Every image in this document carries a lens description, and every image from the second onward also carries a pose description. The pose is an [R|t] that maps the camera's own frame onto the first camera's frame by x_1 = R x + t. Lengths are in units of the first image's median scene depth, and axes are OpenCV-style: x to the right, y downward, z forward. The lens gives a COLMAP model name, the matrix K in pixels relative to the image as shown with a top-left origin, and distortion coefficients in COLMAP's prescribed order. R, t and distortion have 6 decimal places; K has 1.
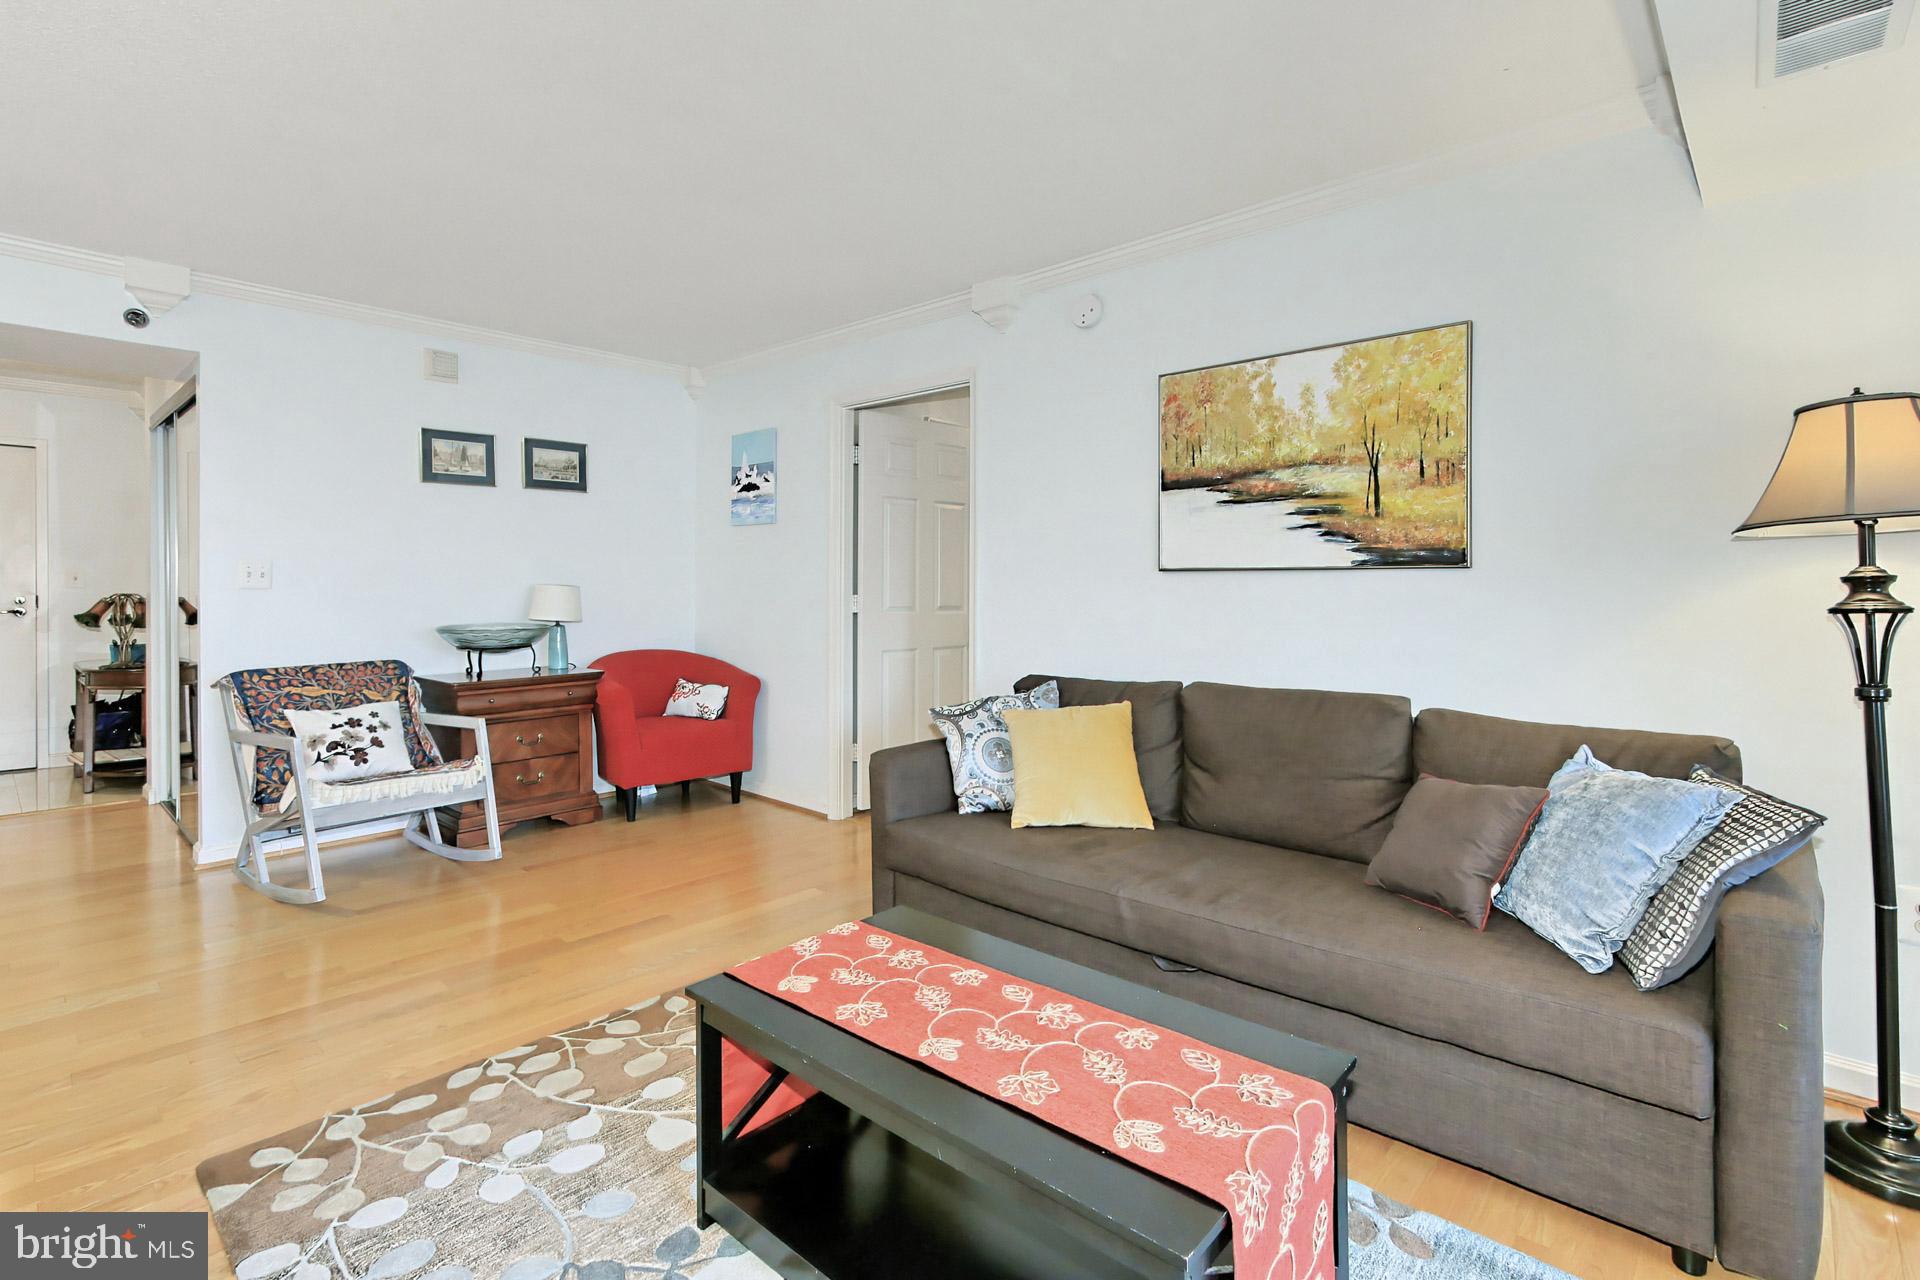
lens RADIAL K [[906.9, 0, 955.7], [0, 906.9, 593.5], [0, 0, 1]] dist [-0.002483, 0.000379]
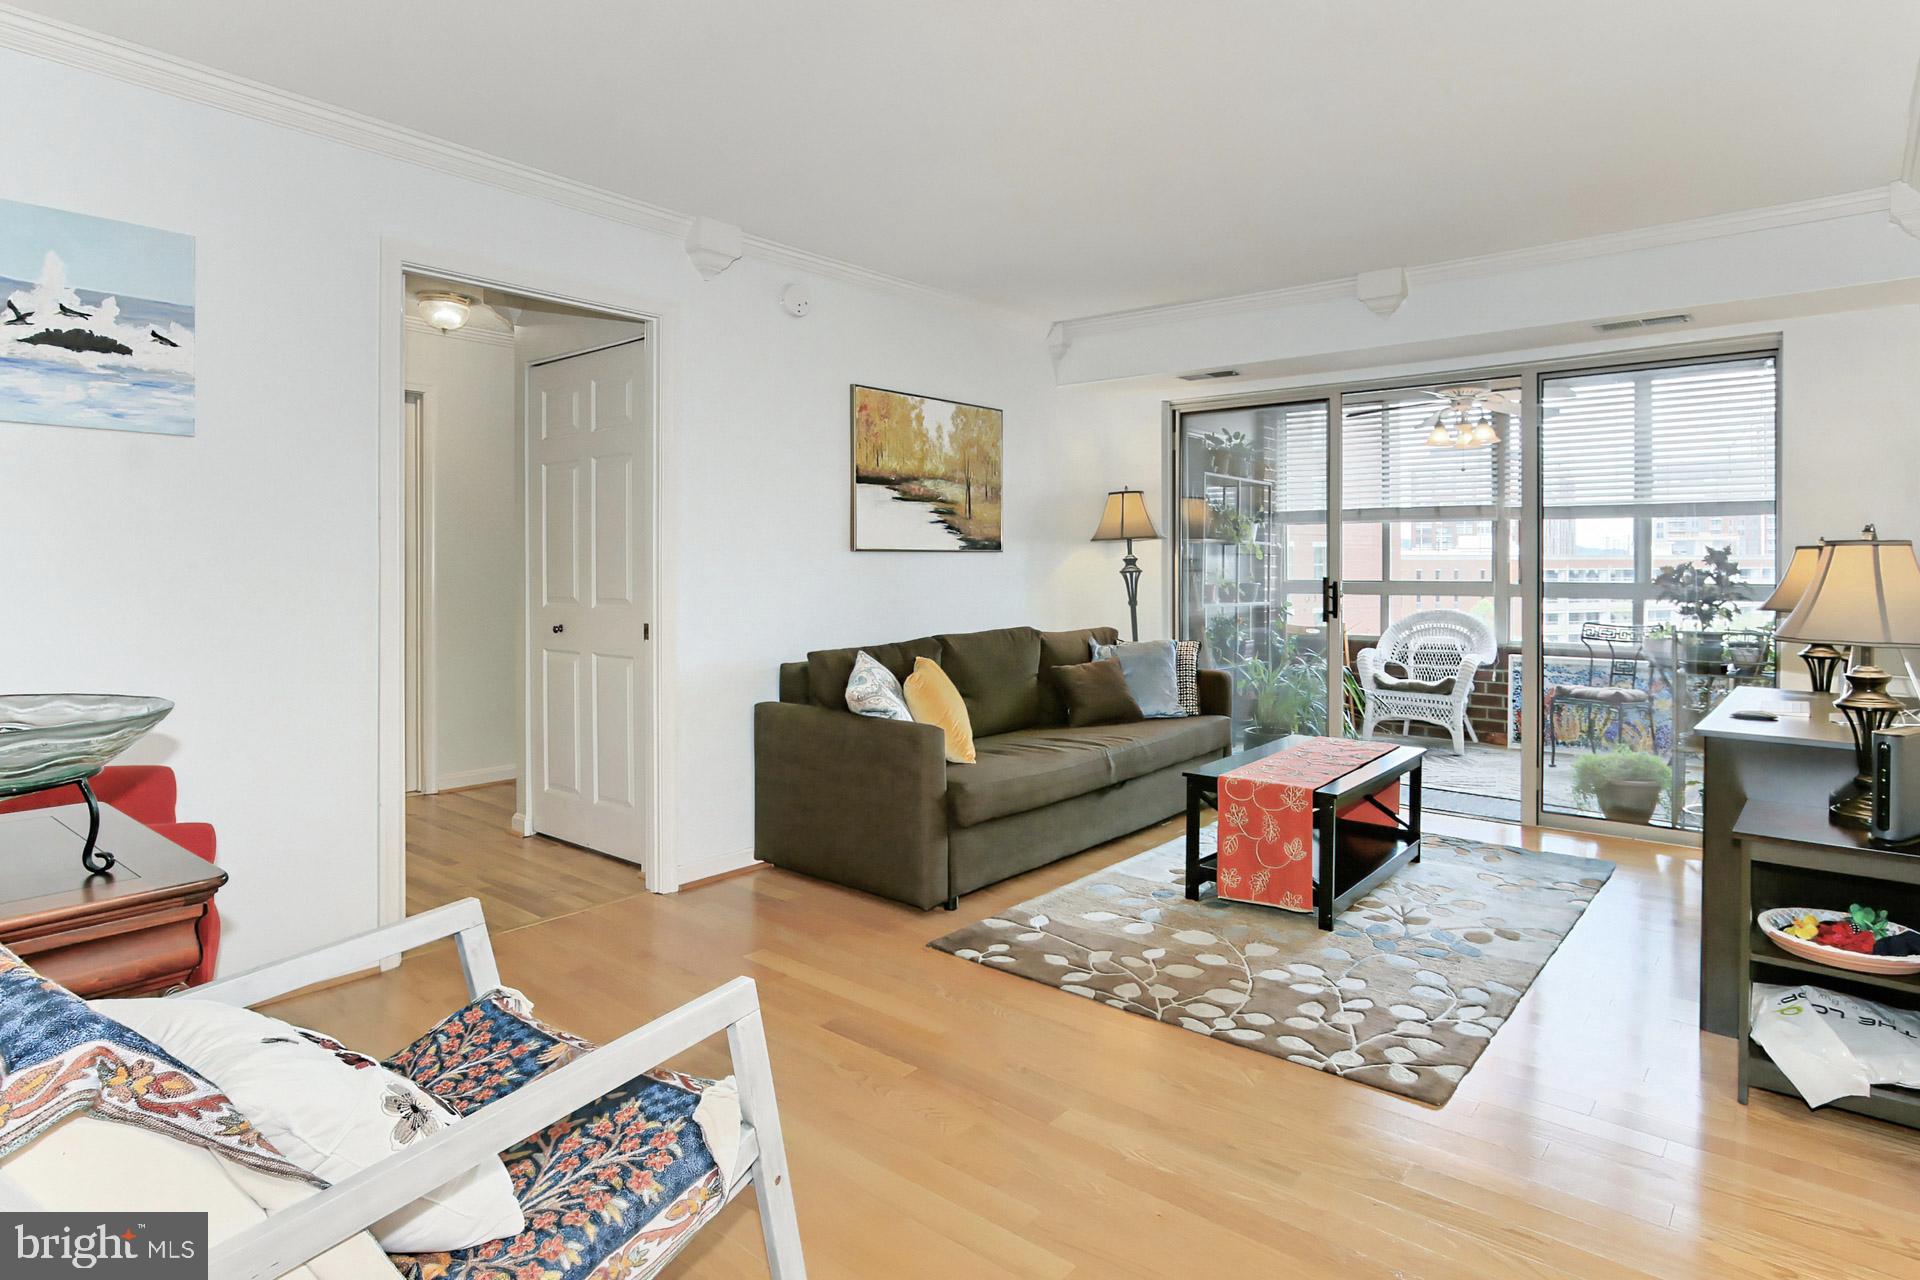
lens RADIAL K [[1062.9, 0, 993.7], [0, 1062.9, 571.2], [0, 0, 1]] dist [-0.005004, -0.000054]
pose [[-0.063739, -0.012561, 0.997888, -1.207637], [0.007533, 0.999886, 0.013068, -0.015281], [-0.997938, 0.008350, -0.063638, 0.942405]]
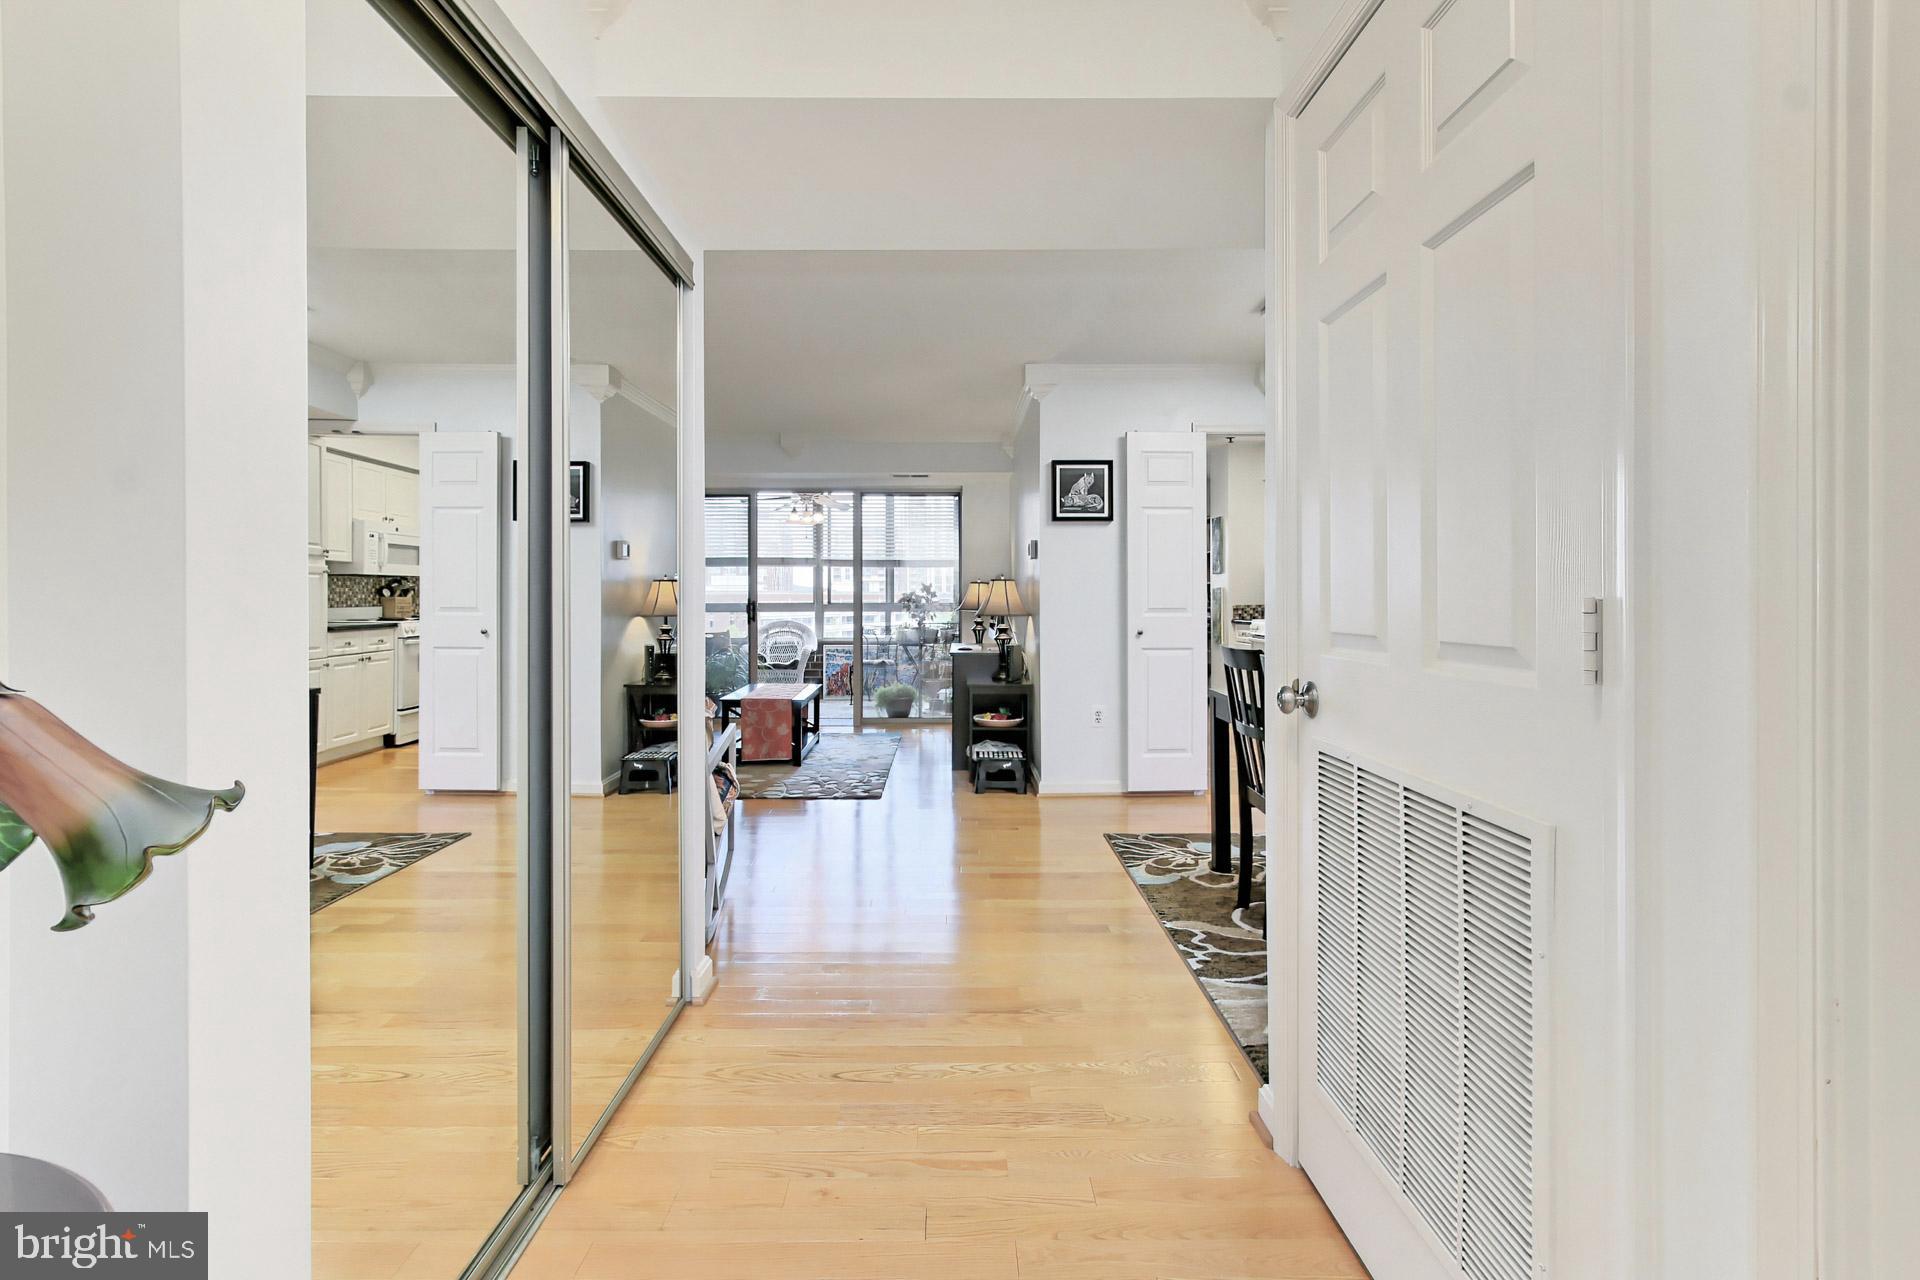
lens RADIAL K [[906.9, 0, 955.7], [0, 906.9, 593.5], [0, 0, 1]] dist [-0.002483, 0.000379]
pose [[-0.679396, -0.001264, 0.733770, -1.774372], [0.002242, 0.999990, 0.003798, -0.001014], [-0.733768, 0.004226, -0.679387, 1.589415]]
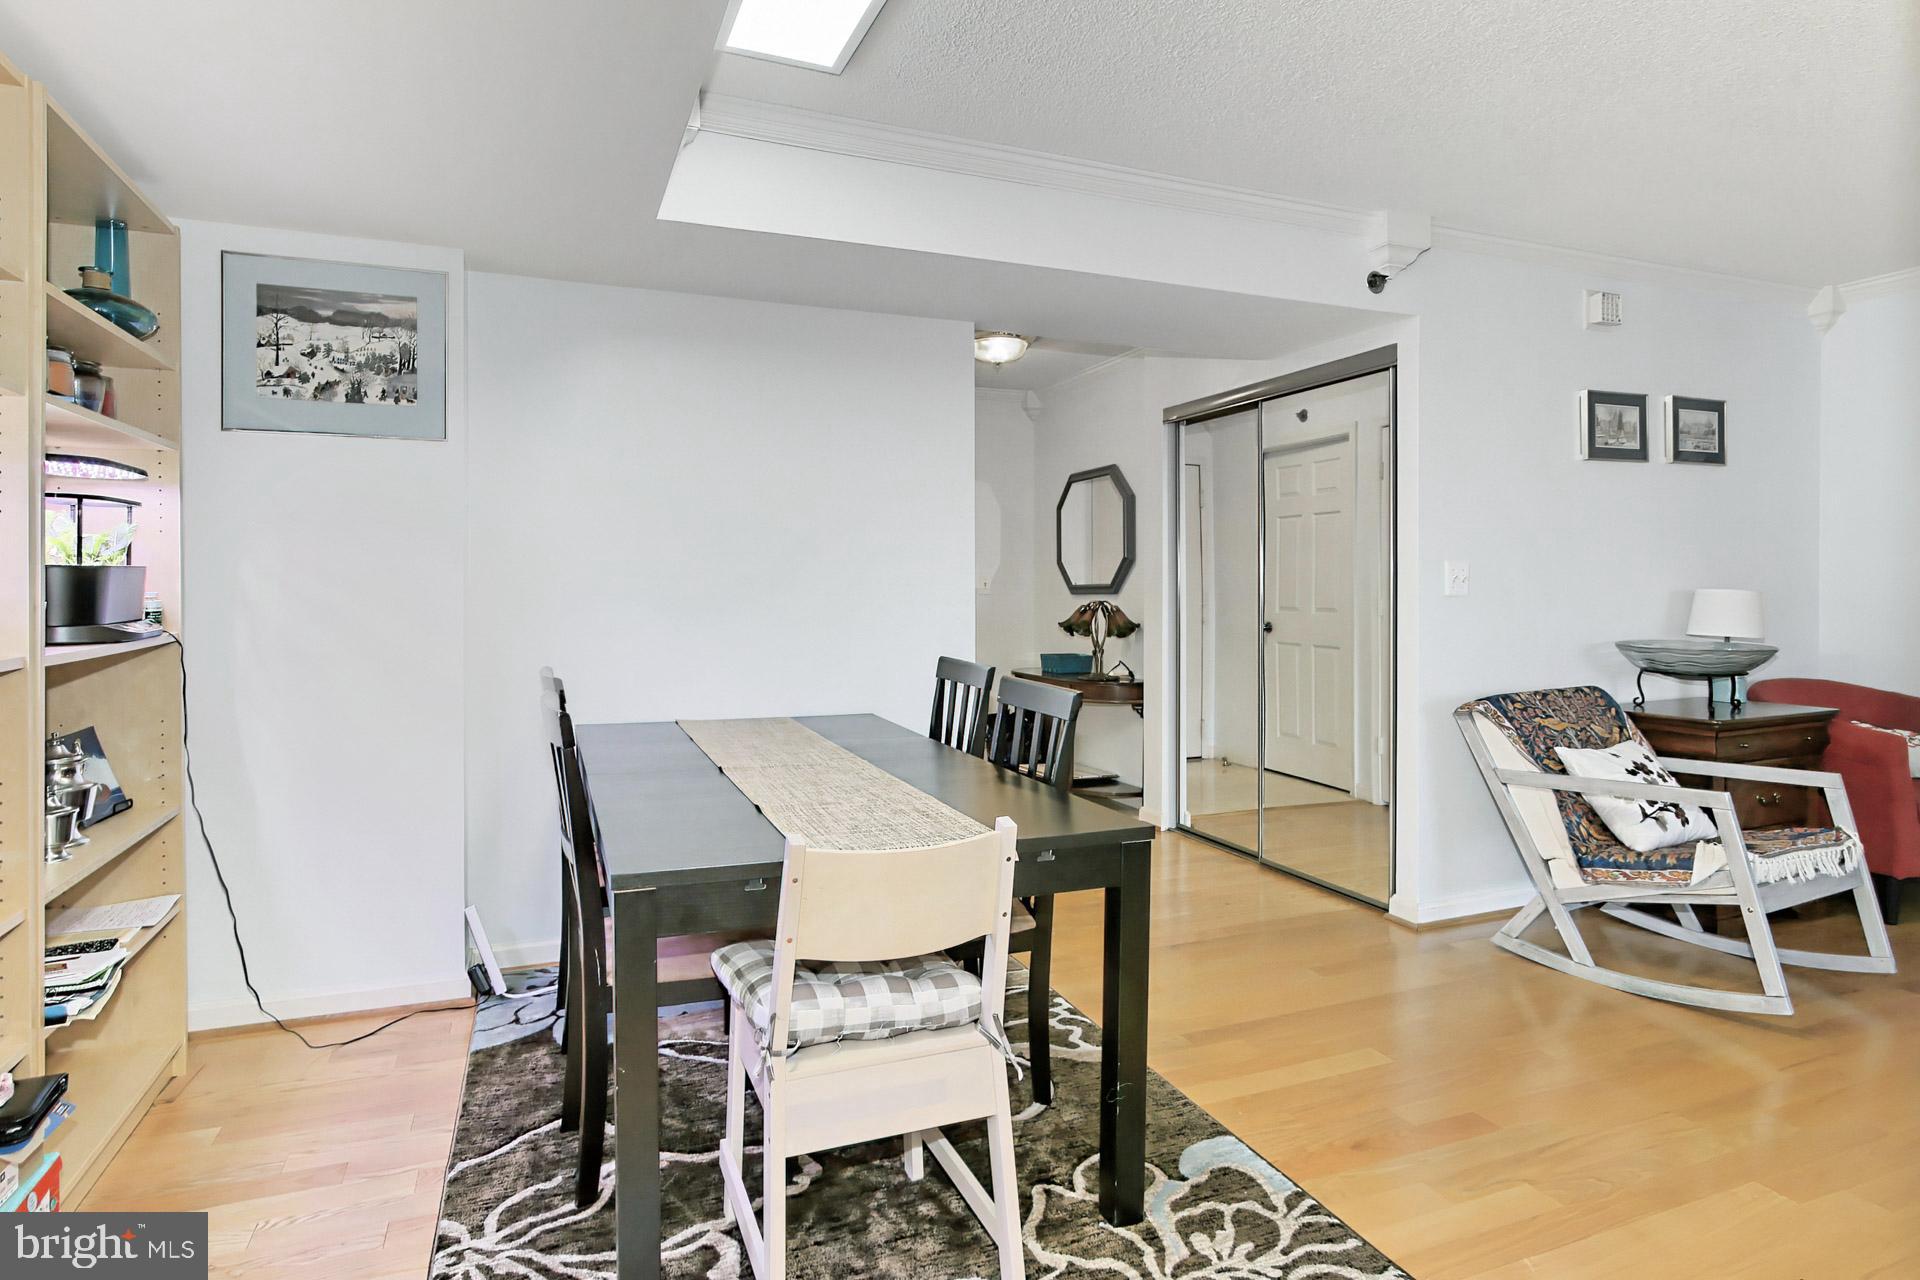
lens RADIAL K [[1053.2, 0, 969.8], [0, 1053.2, 599.1], [0, 0, 1]] dist [-0.005726, 0.000137]
pose [[0.904445, 0.003183, -0.426578, -0.959108], [-0.002471, 0.999994, 0.002223, -0.004209], [0.426582, -0.000956, 0.904448, -0.069763]]
